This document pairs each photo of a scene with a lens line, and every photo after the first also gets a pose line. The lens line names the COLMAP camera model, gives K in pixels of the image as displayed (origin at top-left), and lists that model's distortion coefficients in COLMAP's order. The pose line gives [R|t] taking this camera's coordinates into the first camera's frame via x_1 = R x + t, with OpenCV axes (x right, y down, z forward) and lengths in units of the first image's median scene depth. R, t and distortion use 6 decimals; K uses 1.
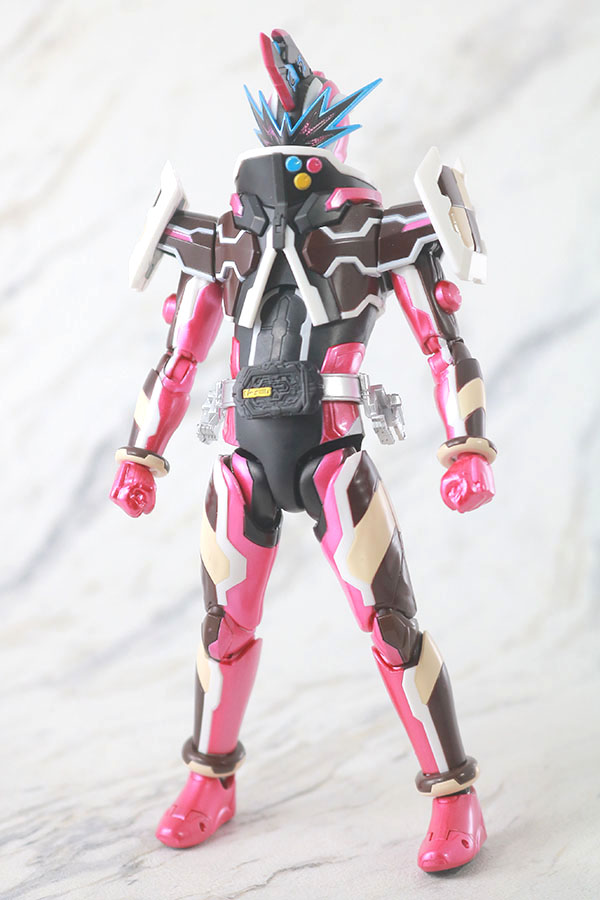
lens RADIAL K [[2240.6, 0, 300.0], [0, 2240.6, 450.0], [0, 0, 1]] dist [0.033292, 0.688609]
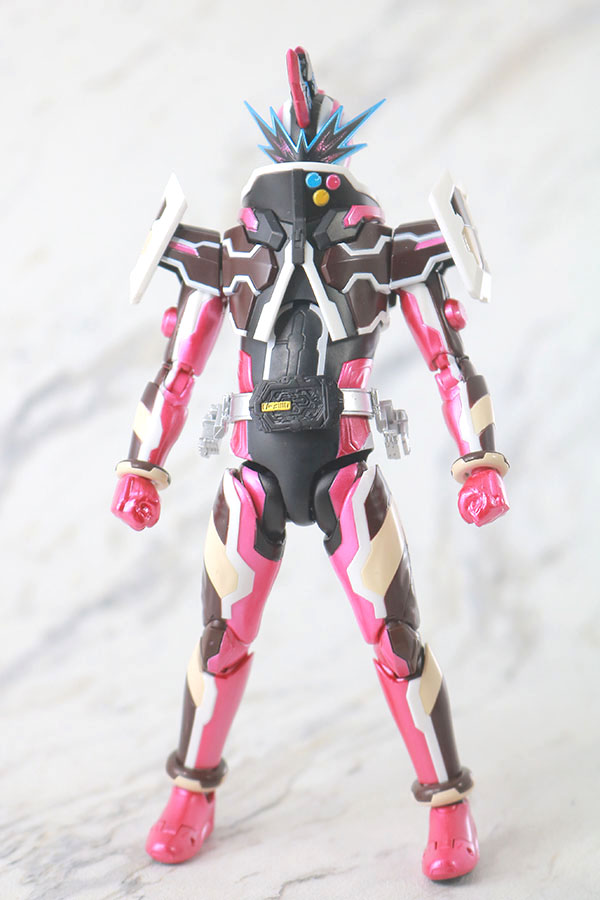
lens RADIAL K [[2240.6, 0, 300.0], [0, 2240.6, 450.0], [0, 0, 1]] dist [0.033292, 0.688609]
pose [[0.985470, 0.008430, 0.169639, -0.174008], [-0.006263, 0.999892, -0.013305, 0.007117], [-0.169733, 0.012050, 0.985416, 0.007332]]
